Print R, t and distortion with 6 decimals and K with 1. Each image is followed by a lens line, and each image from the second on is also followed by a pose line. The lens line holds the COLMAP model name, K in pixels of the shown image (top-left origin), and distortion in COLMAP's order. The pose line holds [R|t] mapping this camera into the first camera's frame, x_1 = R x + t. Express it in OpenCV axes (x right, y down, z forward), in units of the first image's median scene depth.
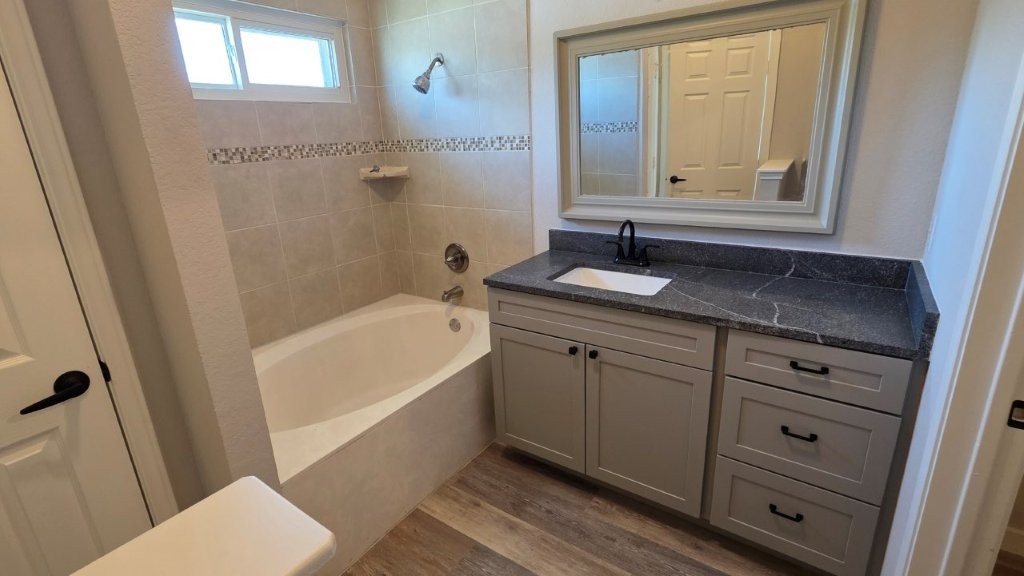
lens RADIAL K [[479.8, 0, 512.0], [0, 479.8, 288.0], [0, 0, 1]] dist [-0.000141, 0.000018]
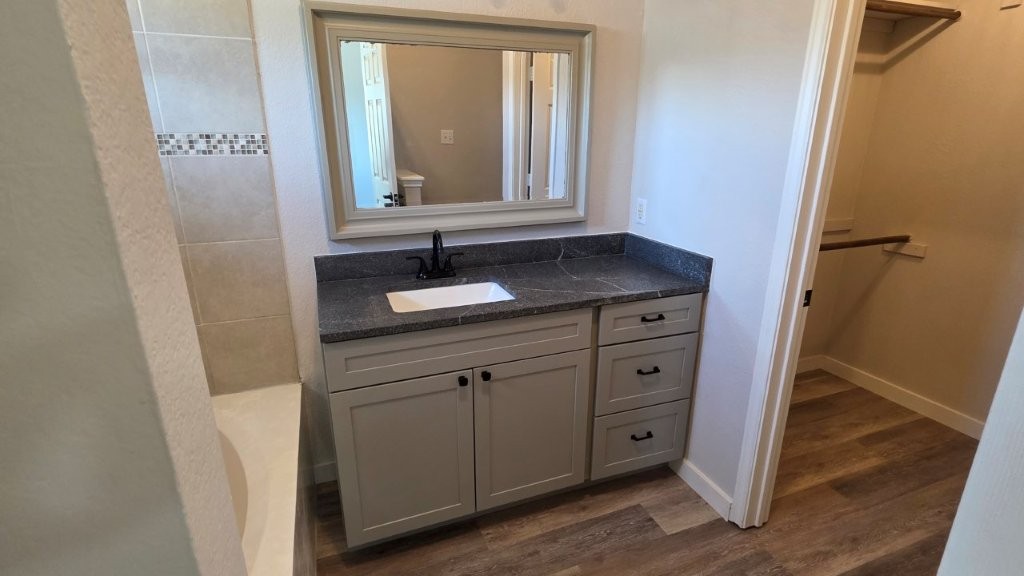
lens RADIAL K [[498.4, 0, 512.0], [0, 498.4, 288.0], [0, 0, 1]] dist [-0.000480, -0.000303]
pose [[0.558545, -0.204129, 0.803964, -0.516778], [0.229427, 0.969452, 0.086756, -0.092004], [-0.797114, 0.135994, 0.588315, 0.370171]]
